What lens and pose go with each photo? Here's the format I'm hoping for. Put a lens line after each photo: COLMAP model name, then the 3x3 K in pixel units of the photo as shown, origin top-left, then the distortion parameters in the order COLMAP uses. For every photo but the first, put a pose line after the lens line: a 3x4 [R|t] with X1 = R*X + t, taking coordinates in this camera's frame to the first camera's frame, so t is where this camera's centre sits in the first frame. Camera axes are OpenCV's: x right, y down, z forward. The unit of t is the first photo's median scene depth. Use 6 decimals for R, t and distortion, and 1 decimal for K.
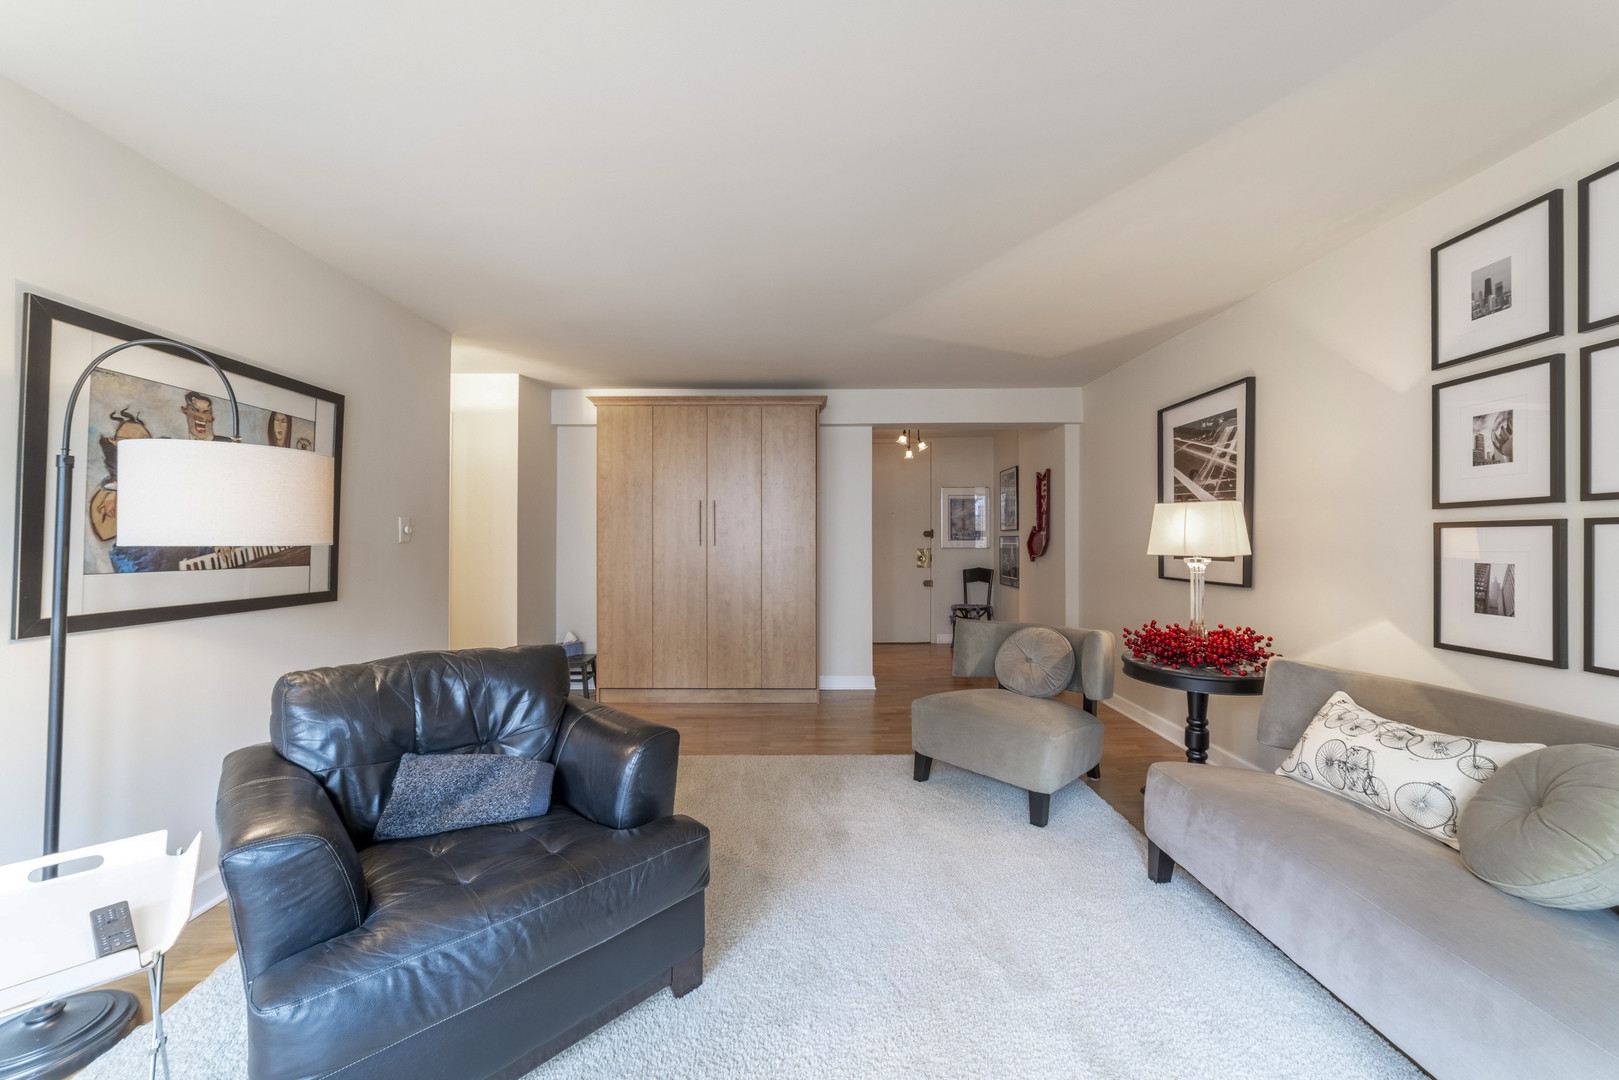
lens RADIAL K [[615.9, 0, 804.3], [0, 615.9, 537.1], [0, 0, 1]] dist [-0.027386, 0.009585]
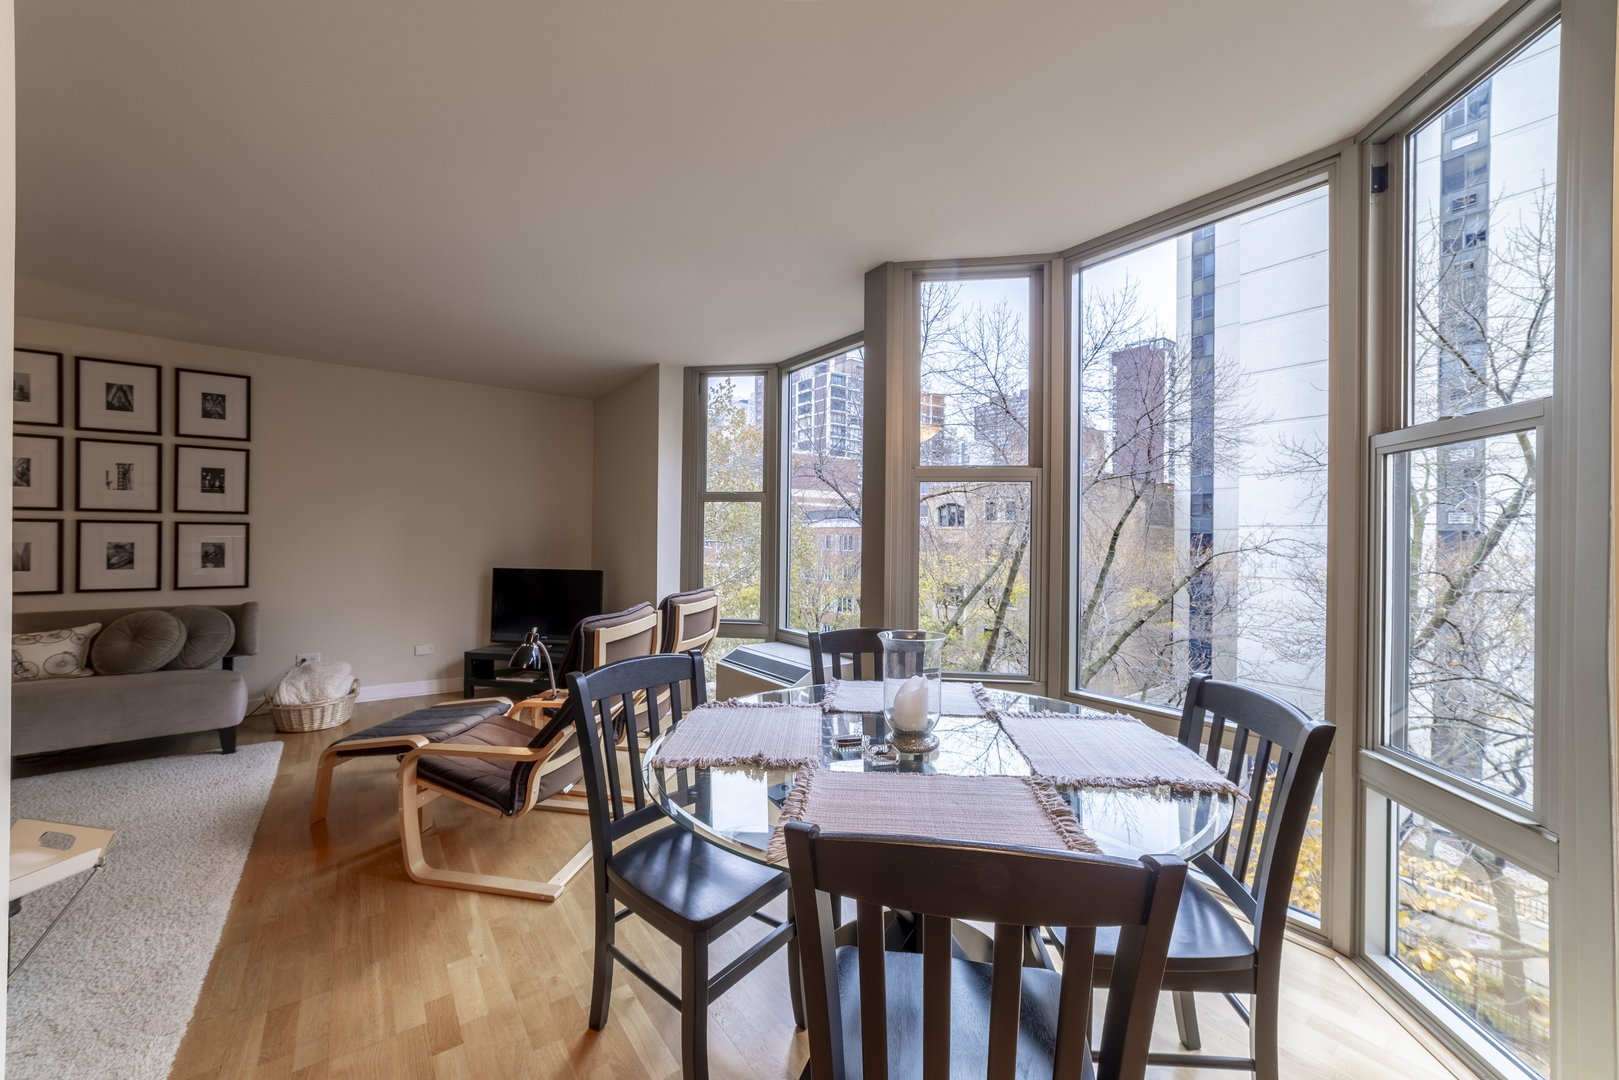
lens RADIAL K [[615.9, 0, 804.3], [0, 615.9, 537.1], [0, 0, 1]] dist [-0.027386, 0.009585]
pose [[-0.590813, -0.006417, 0.806783, -1.354592], [-0.017085, 0.999844, -0.004559, -0.002852], [-0.806628, -0.016478, -0.590830, 0.147252]]
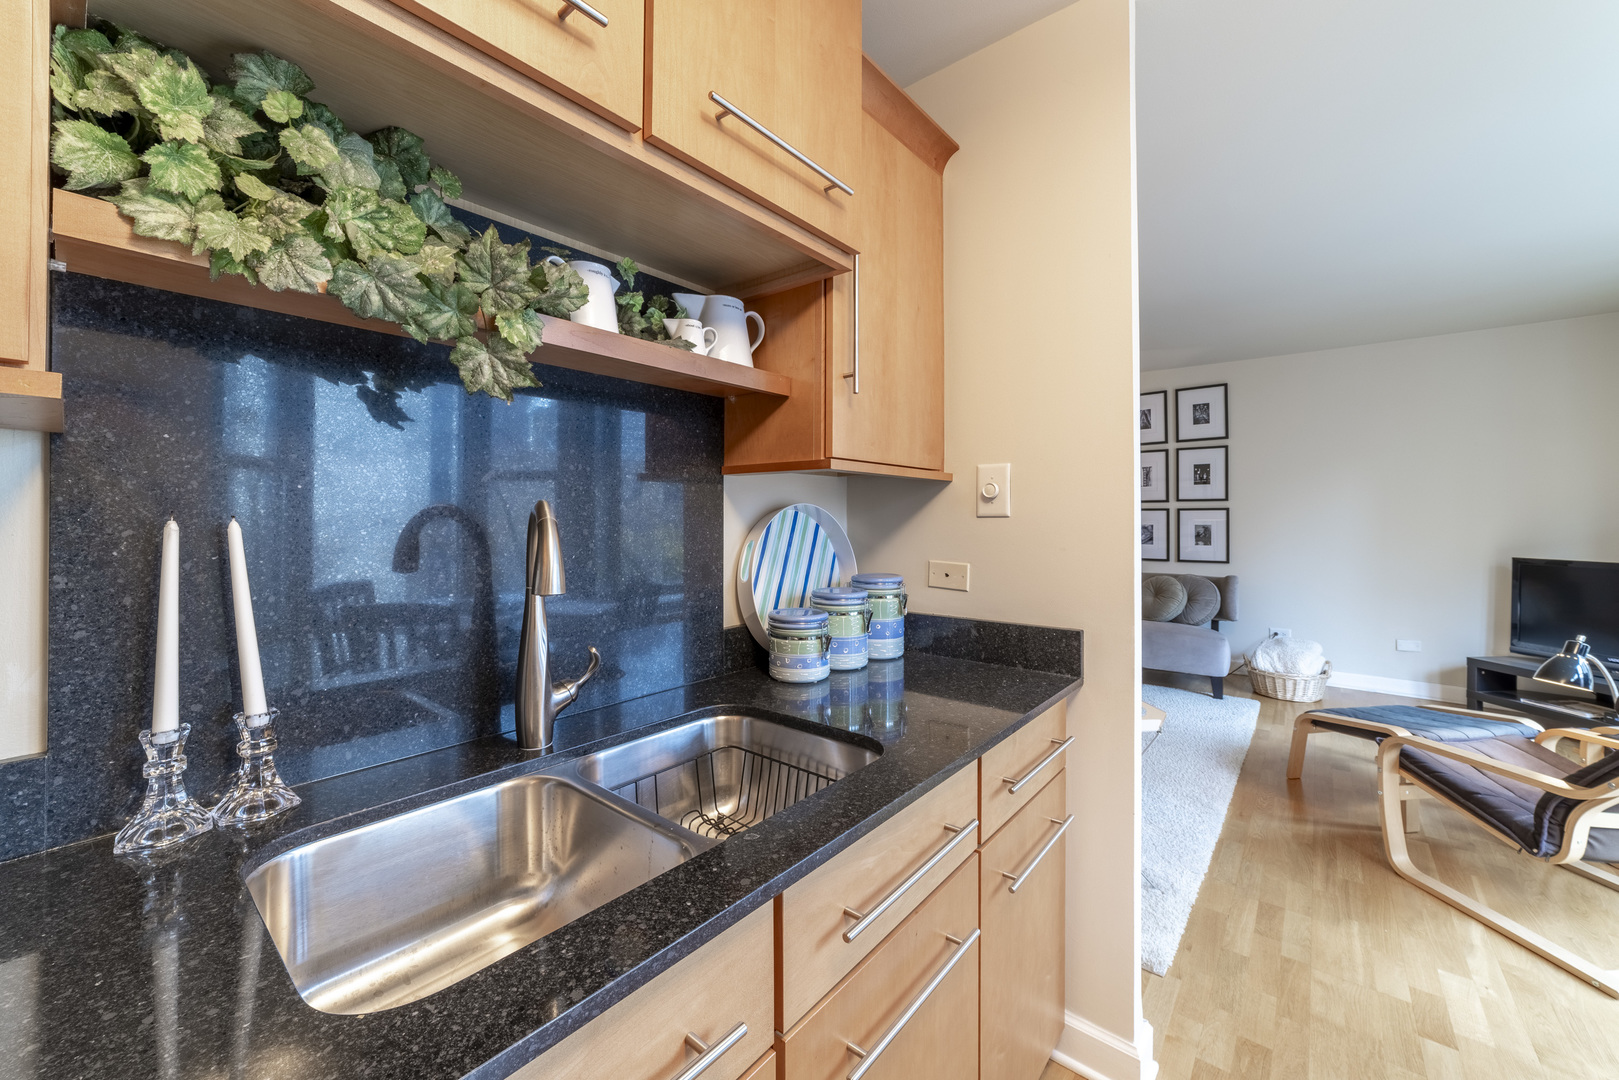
lens RADIAL K [[623.0, 0, 803.6], [0, 623.0, 514.2], [0, 0, 1]] dist [-0.021467, 0.006412]
pose [[0.645878, 0.001542, 0.763439, -1.510904], [-0.002313, 0.999997, -0.000062, -0.000098], [-0.763437, -0.001726, 0.645880, 0.156670]]
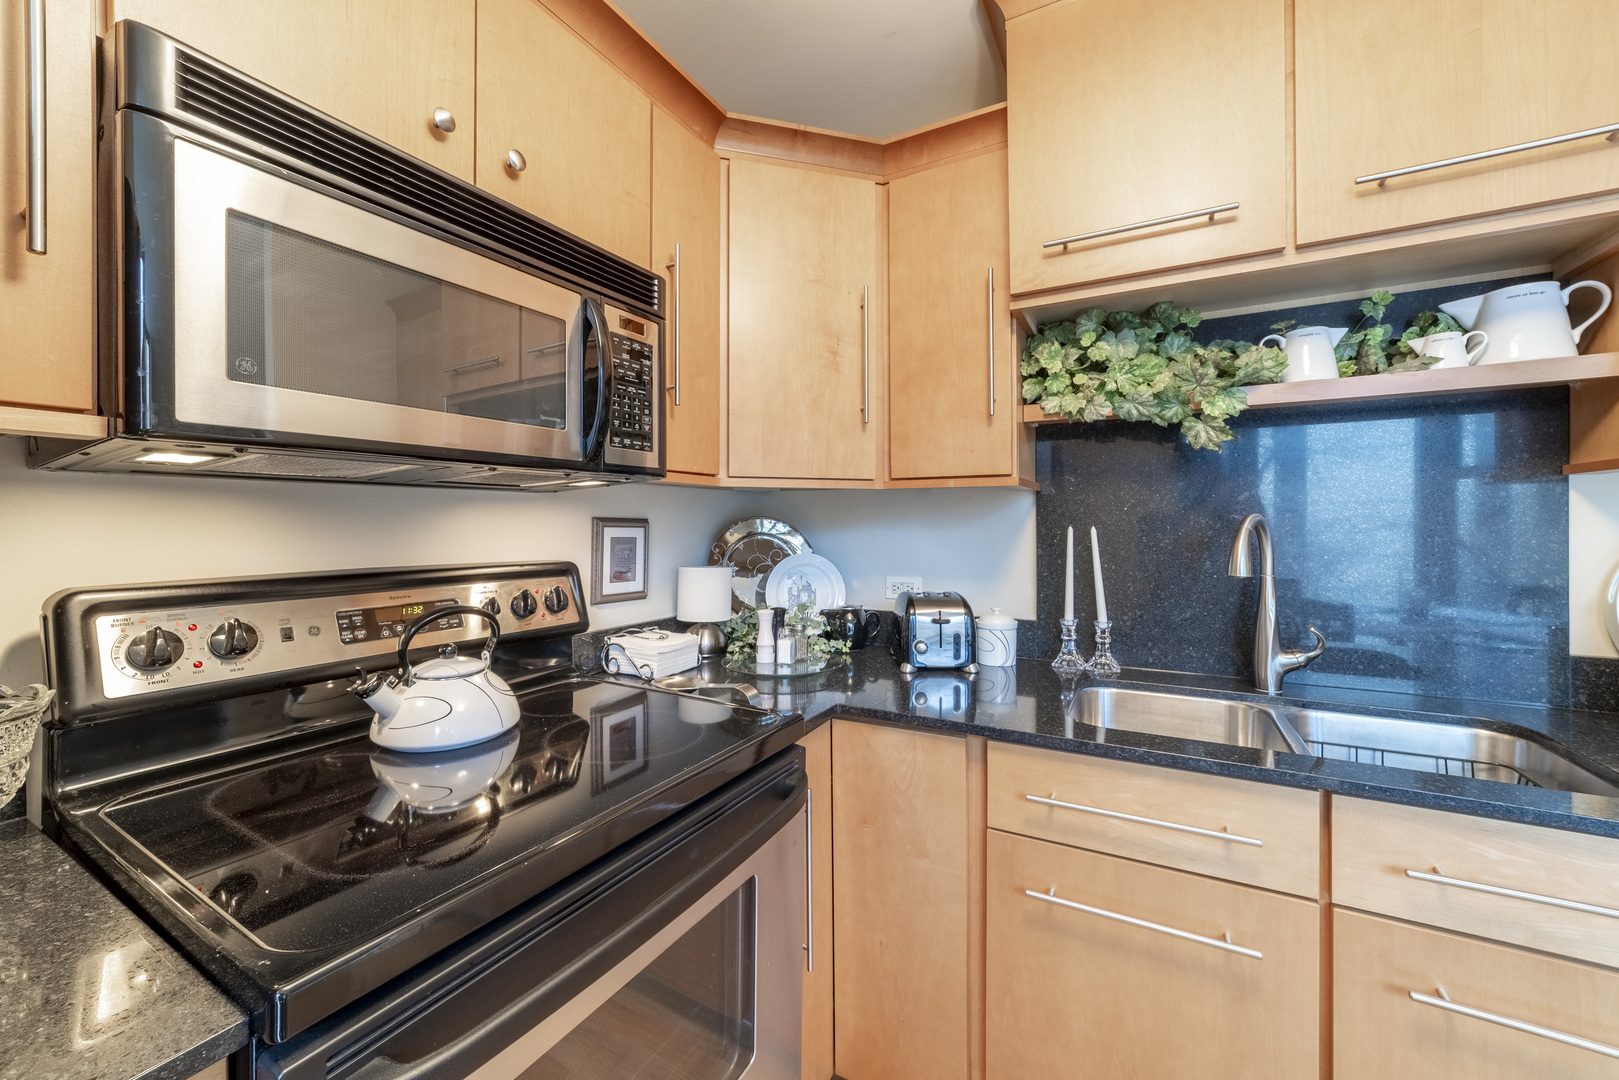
lens RADIAL K [[626.9, 0, 805.3], [0, 626.9, 522.8], [0, 0, 1]] dist [-0.012497, 0.000316]
pose [[0.870185, -0.005158, -0.492698, -1.395829], [0.008720, 0.999950, 0.004932, -0.006498], [0.492648, -0.008588, 0.870186, -0.153116]]
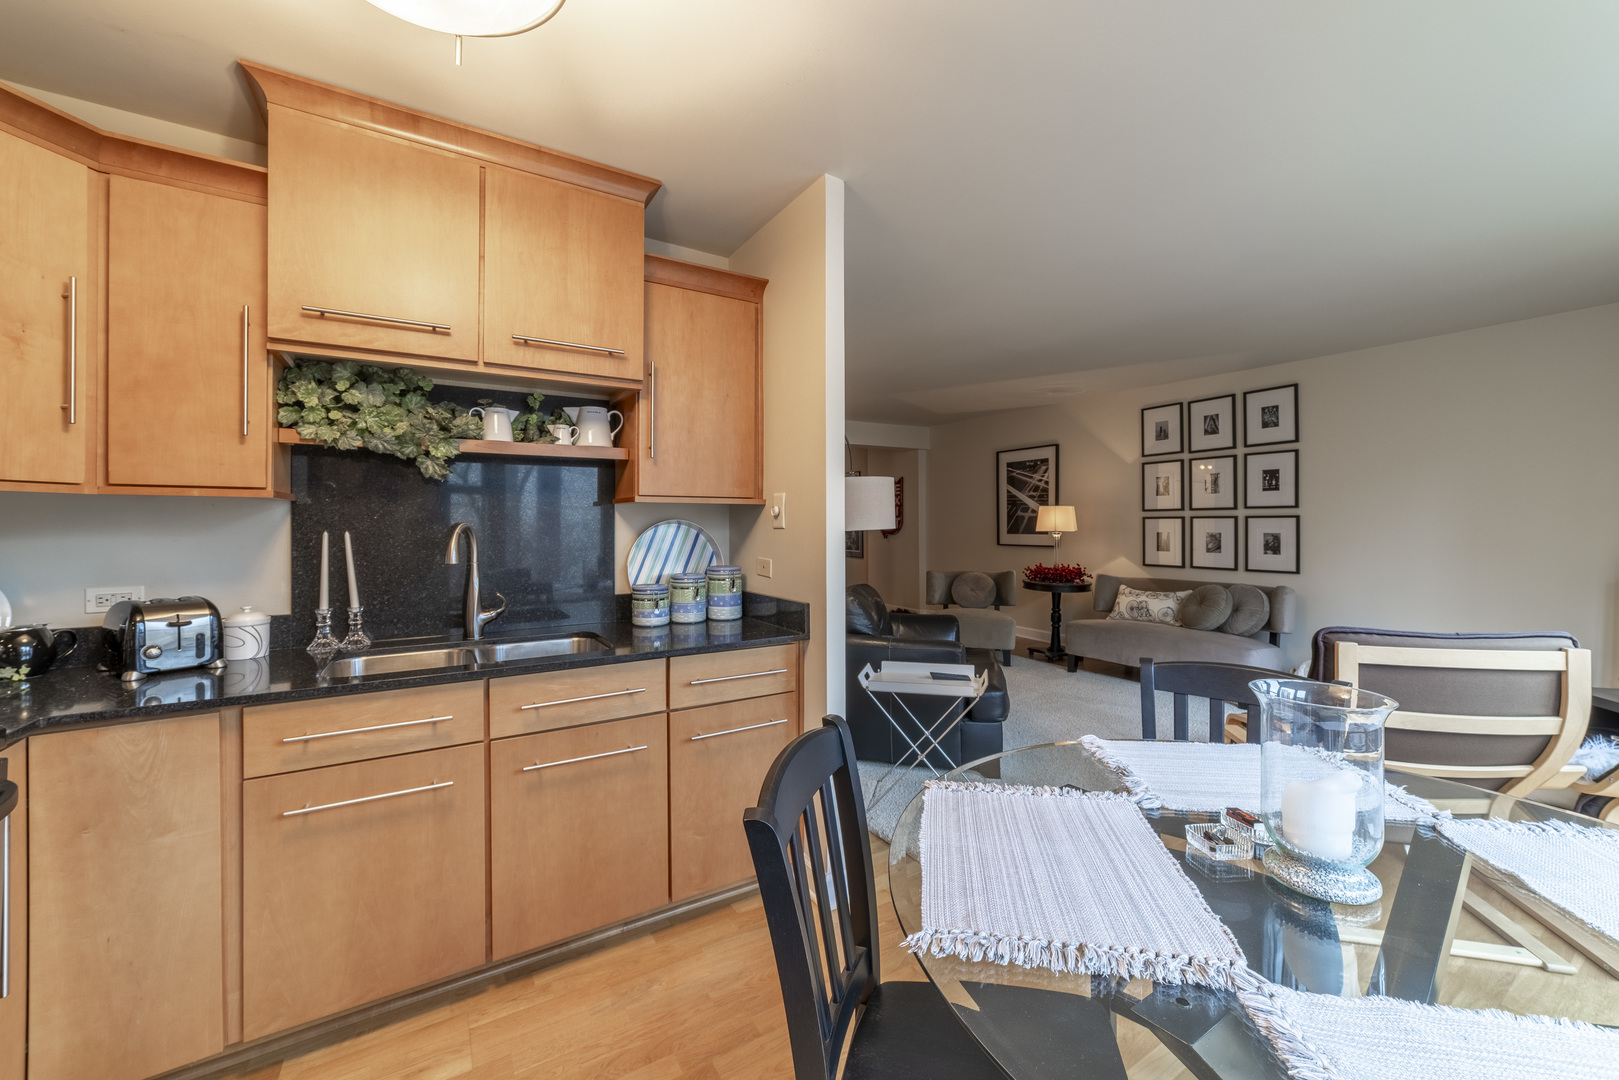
lens RADIAL K [[618.6, 0, 805.7], [0, 618.6, 519.6], [0, 0, 1]] dist [-0.023371, 0.009187]
pose [[0.856280, -0.000629, 0.516512, -1.355057], [0.000313, 1.000000, 0.000698, -0.012861], [-0.516512, -0.000436, 0.856280, -0.434107]]
